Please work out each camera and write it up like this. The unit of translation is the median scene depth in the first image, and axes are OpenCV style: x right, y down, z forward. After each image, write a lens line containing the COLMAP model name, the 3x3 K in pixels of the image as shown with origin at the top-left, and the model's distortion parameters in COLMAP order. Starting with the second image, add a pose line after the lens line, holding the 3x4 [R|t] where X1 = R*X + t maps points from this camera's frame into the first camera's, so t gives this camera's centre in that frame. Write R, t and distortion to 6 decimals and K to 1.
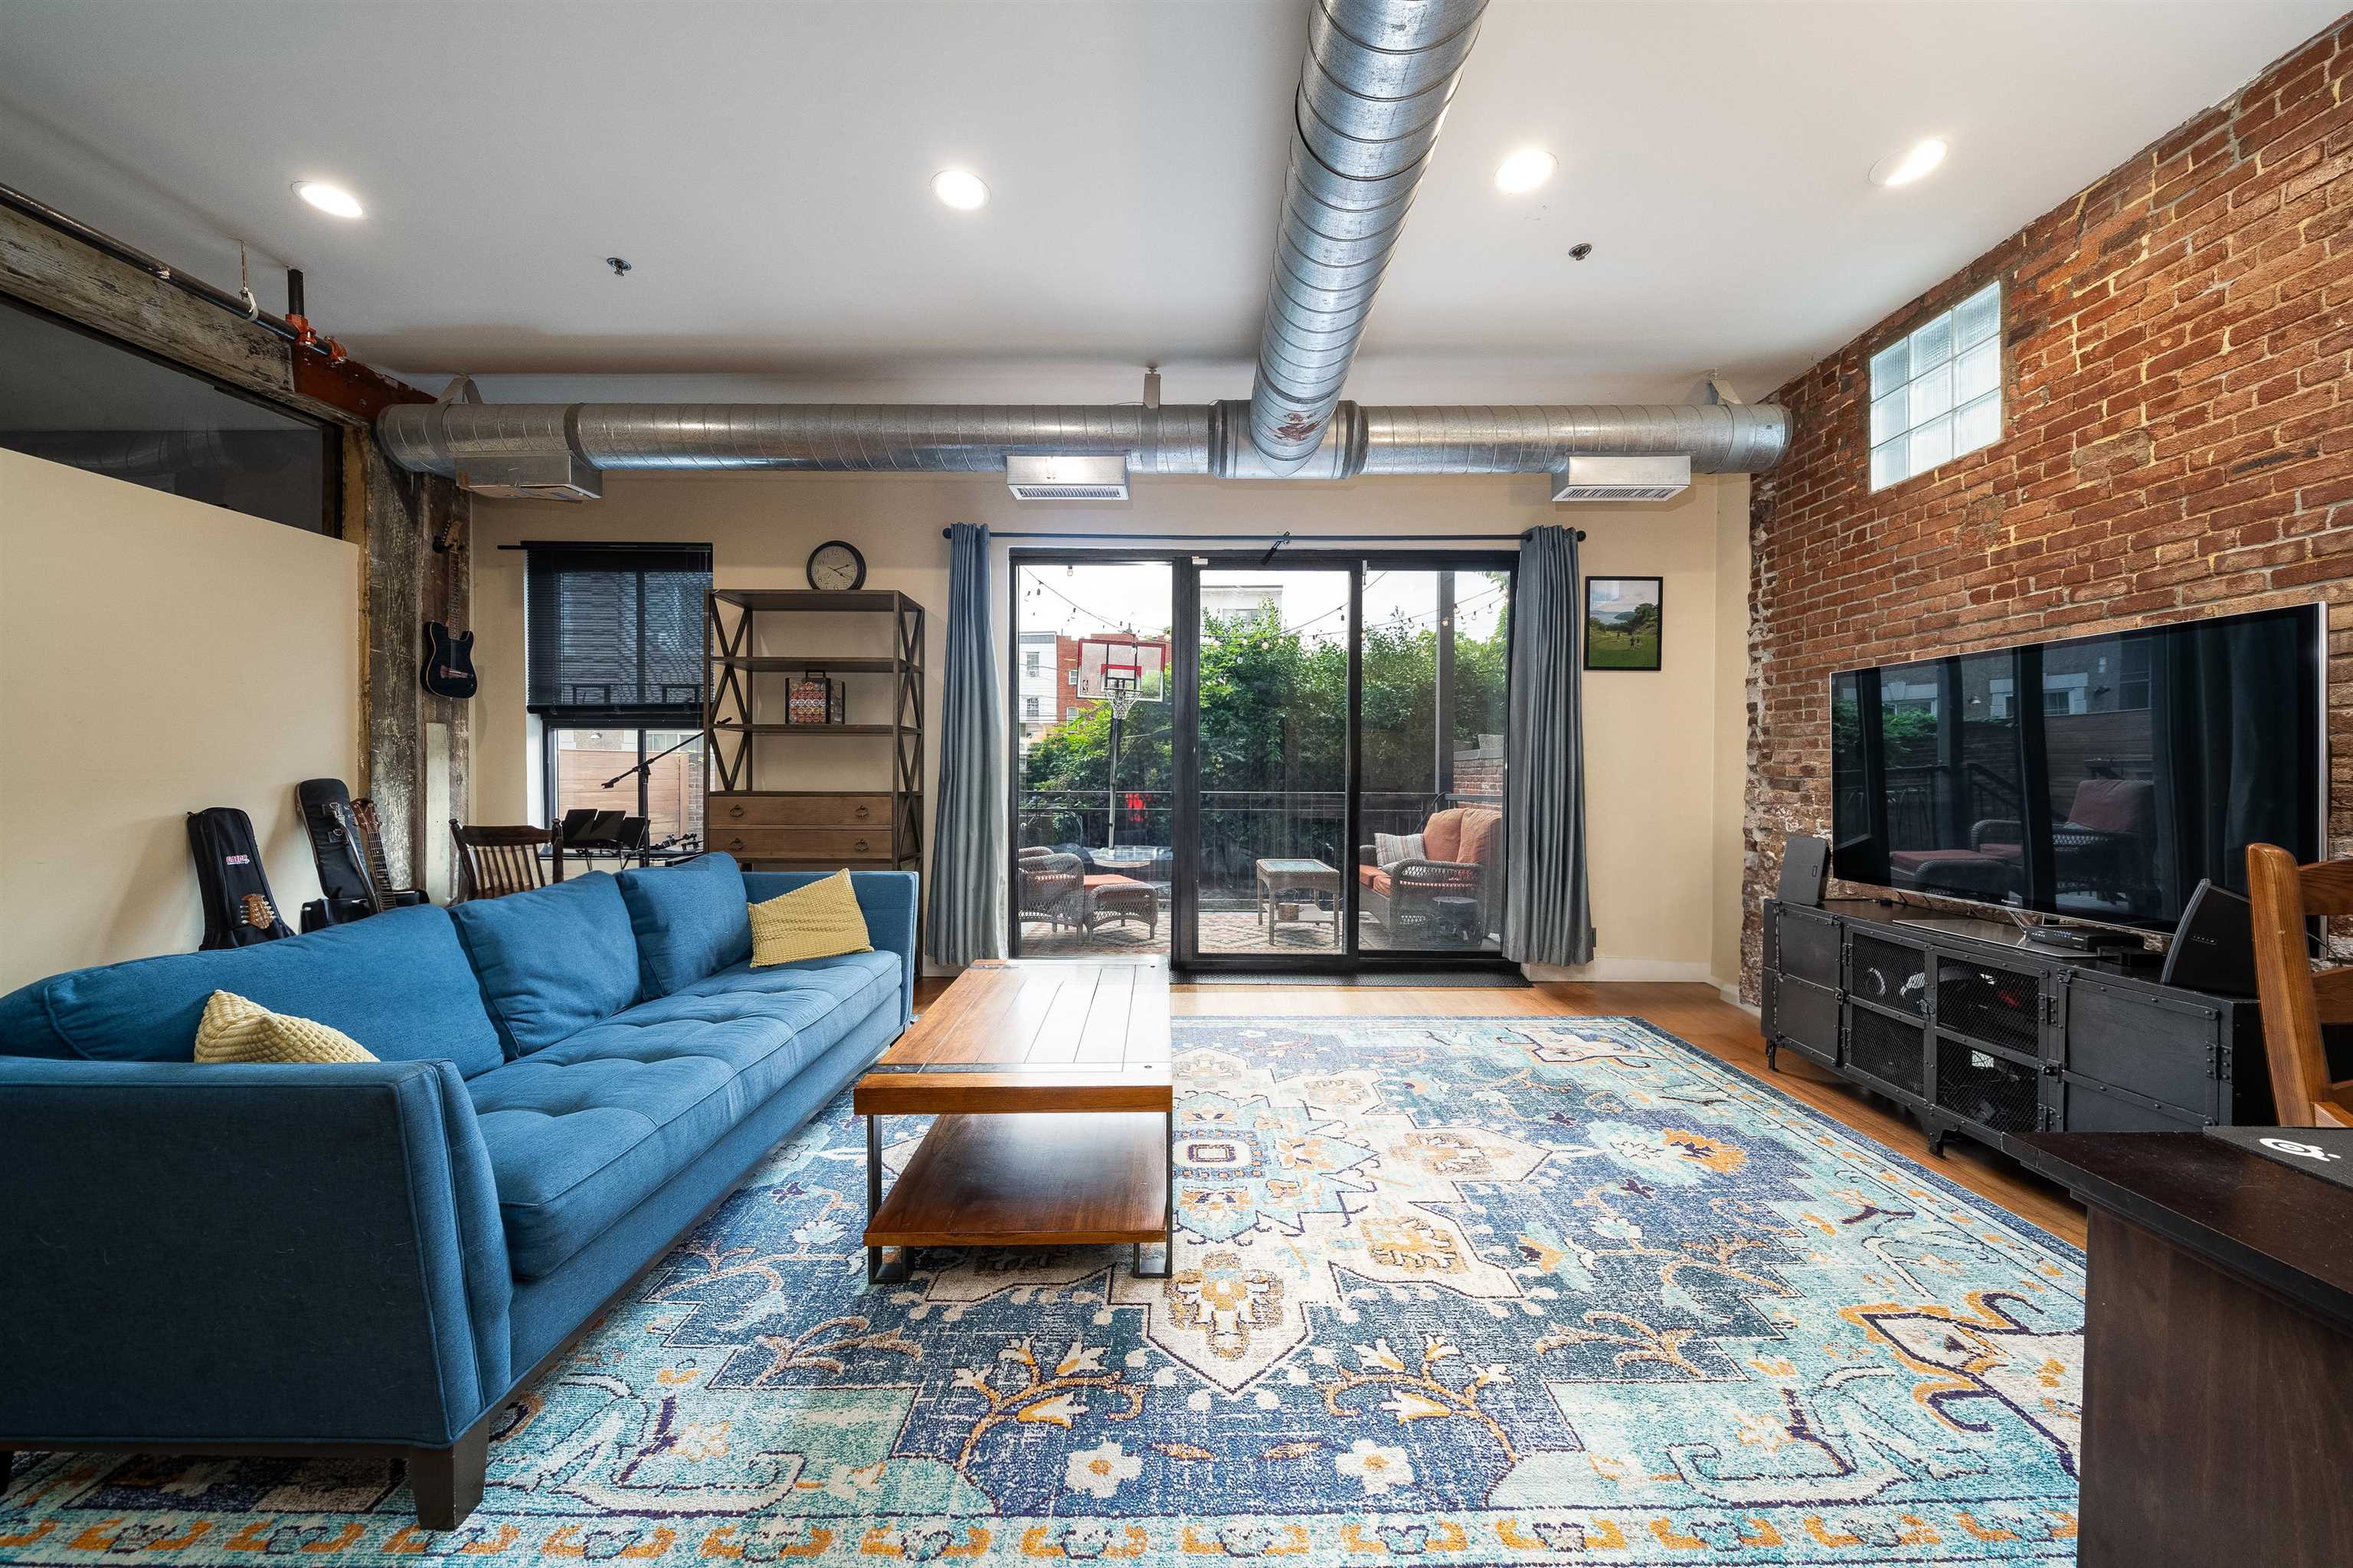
lens RADIAL K [[828.0, 0, 1181.0], [0, 828.0, 790.7], [0, 0, 1]] dist [-0.010692, 0.000614]
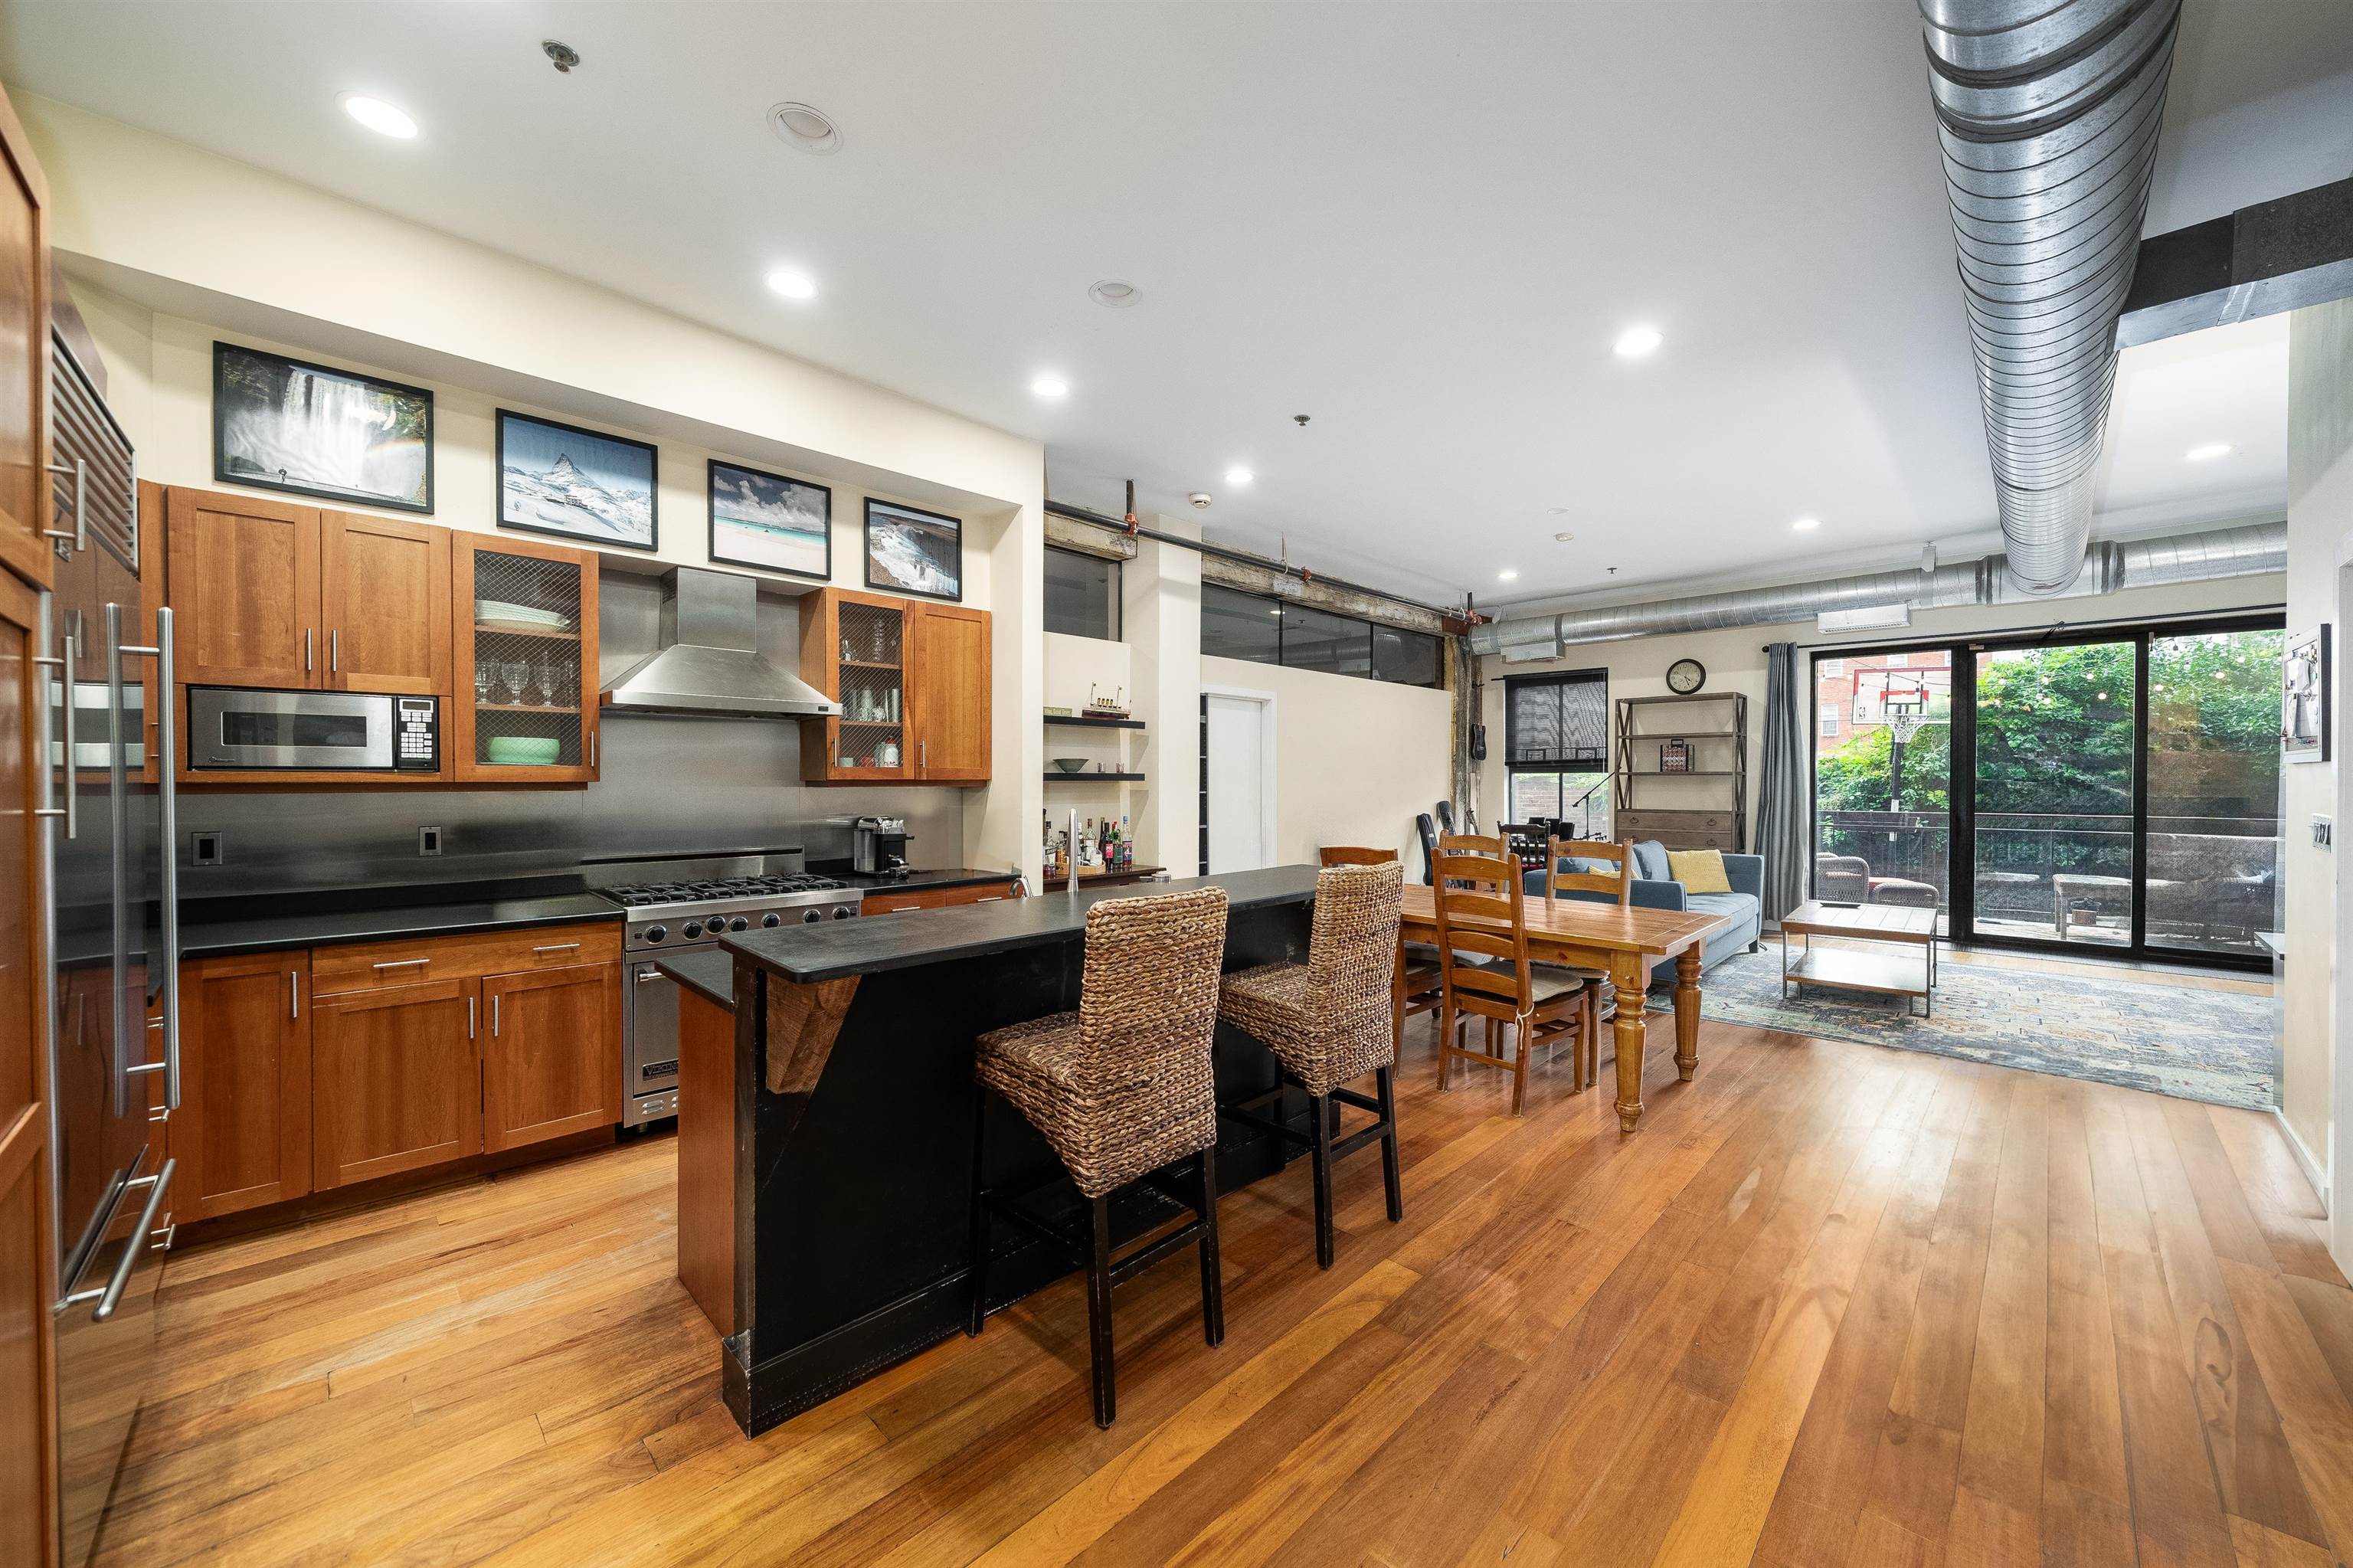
lens RADIAL K [[901.3, 0, 1188.1], [0, 901.3, 792.6], [0, 0, 1]] dist [-0.010748, 0.000957]
pose [[0.735059, 0.001954, -0.678000, 0.104473], [-0.009728, 0.999923, -0.007665, -0.016737], [0.677933, 0.012230, 0.735022, -1.523857]]
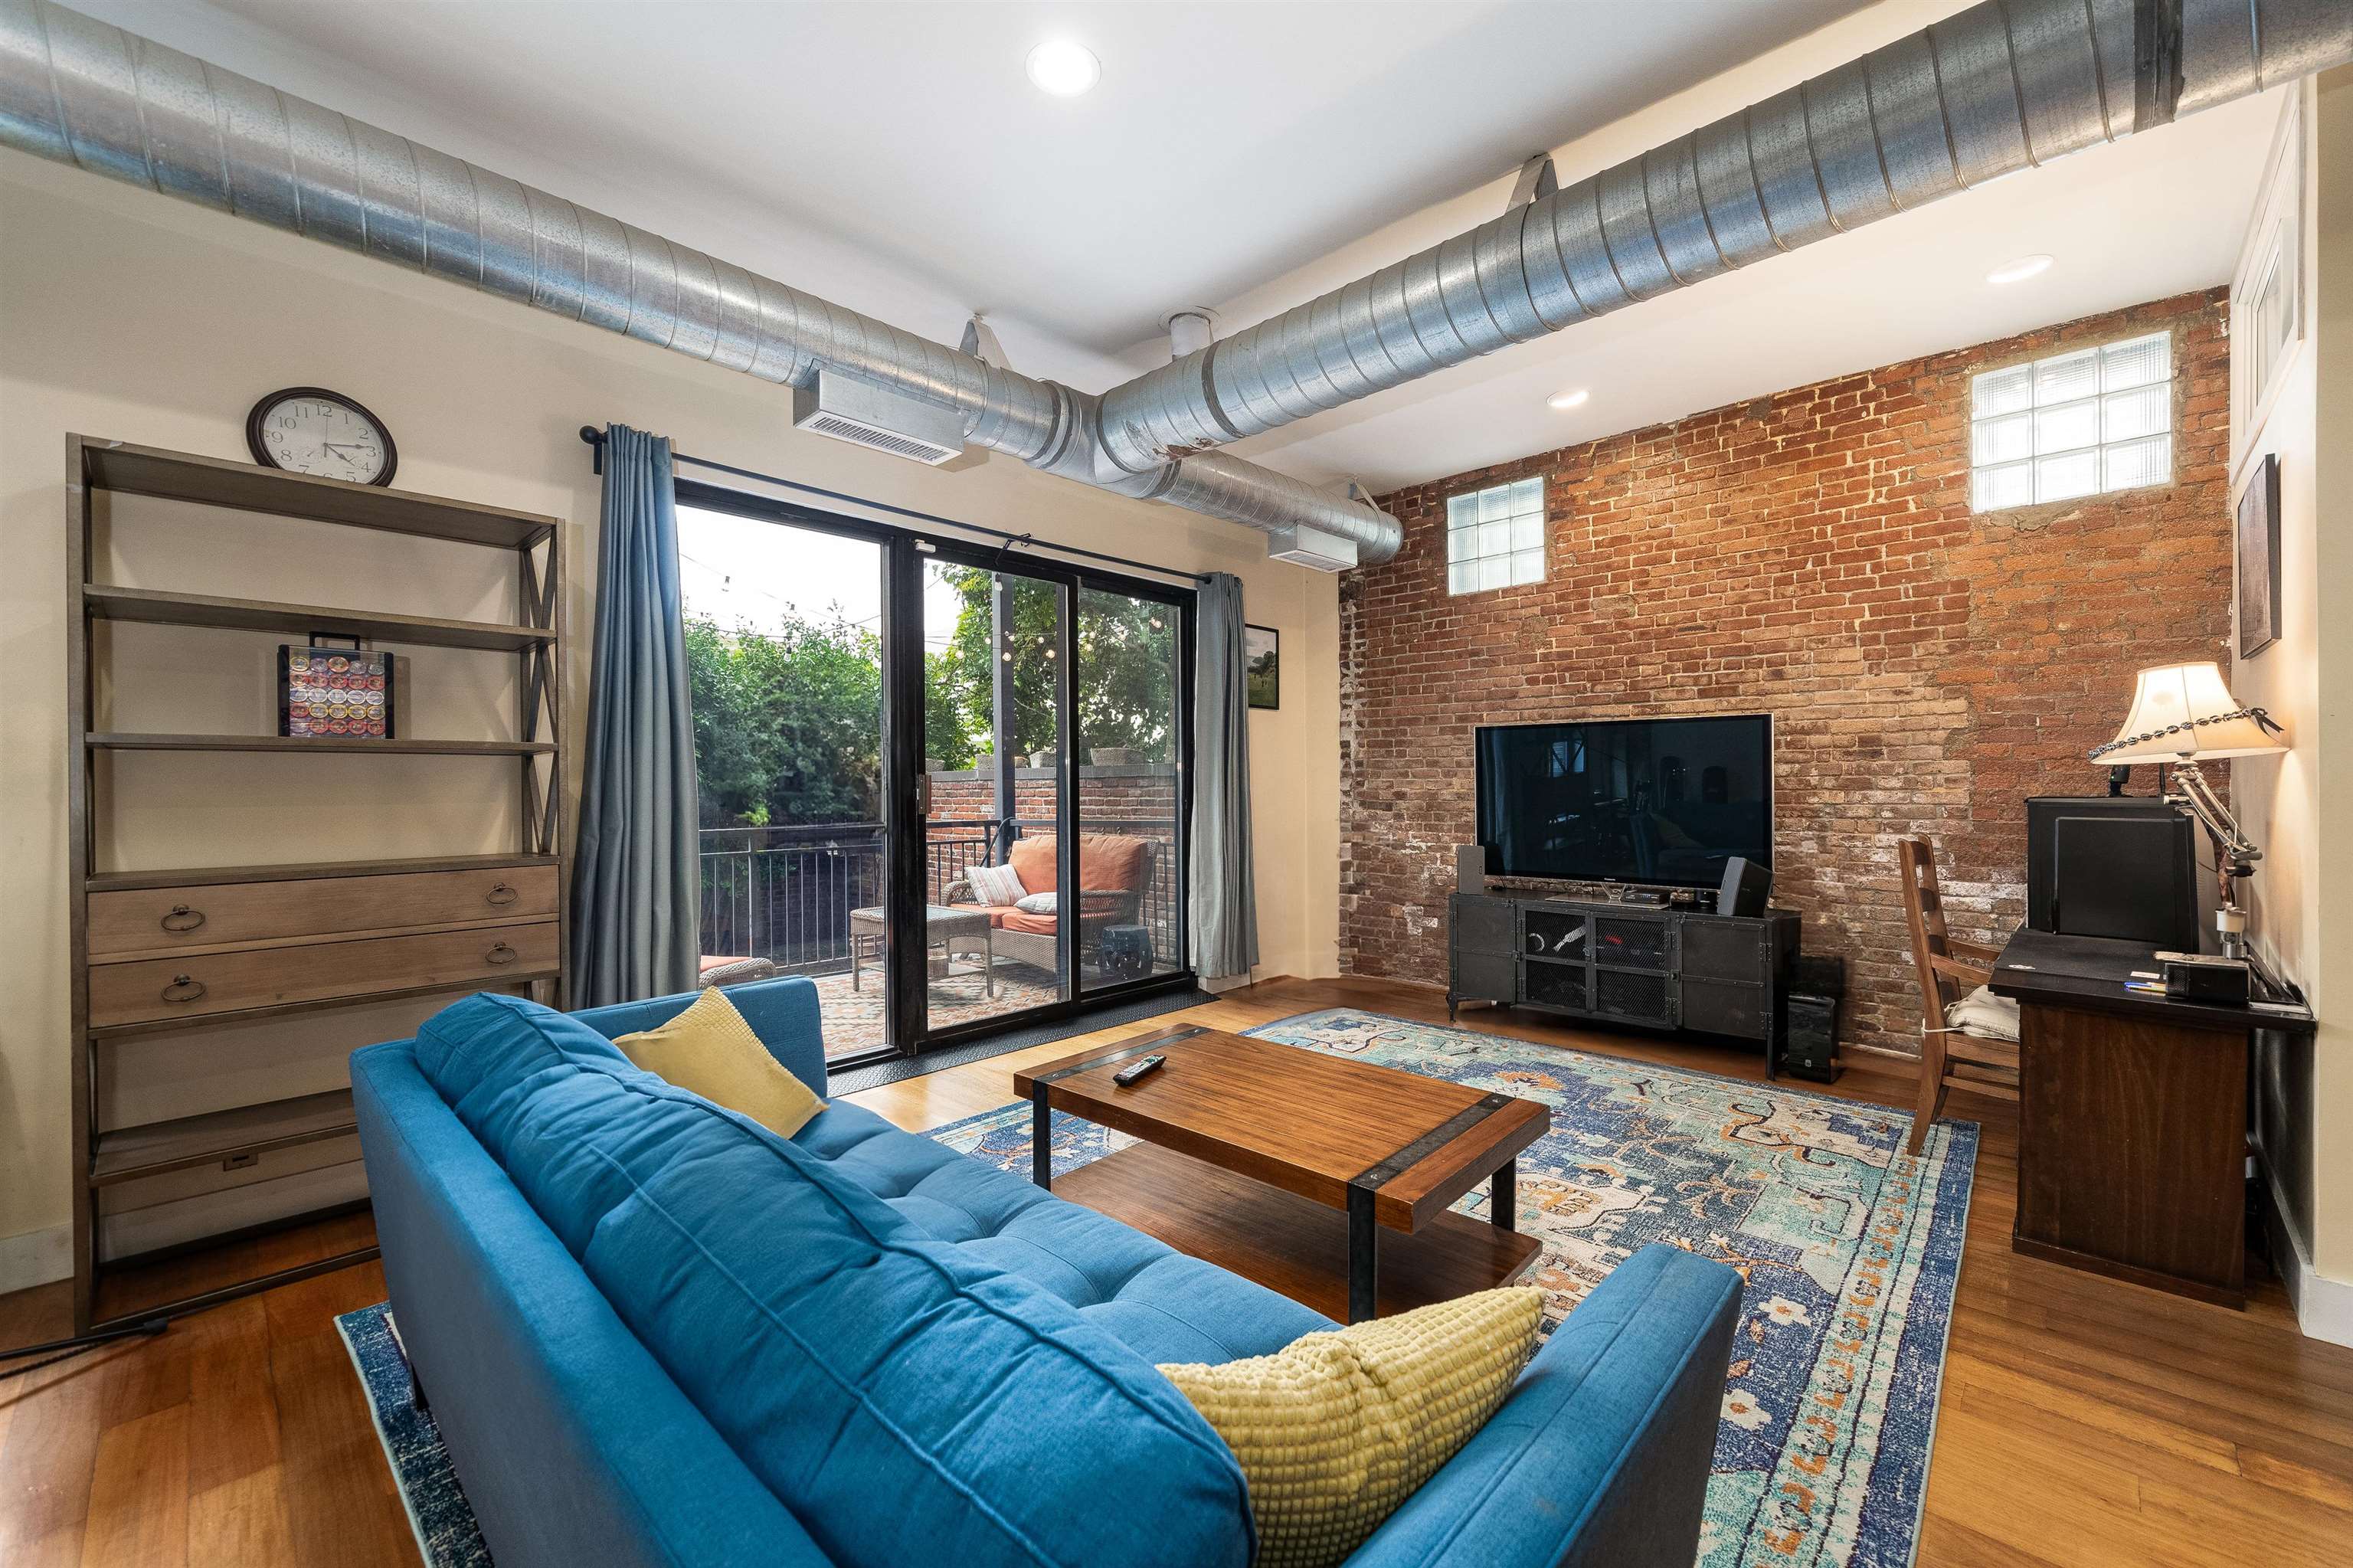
lens RADIAL K [[933.5, 0, 1193.1], [0, 933.5, 797.8], [0, 0, 1]] dist [-0.007469, 0.001077]
pose [[0.682367, -0.018384, 0.730779, -0.729003], [0.025777, 0.999667, 0.001079, -0.039279], [-0.730555, 0.018101, 0.682614, 0.290970]]
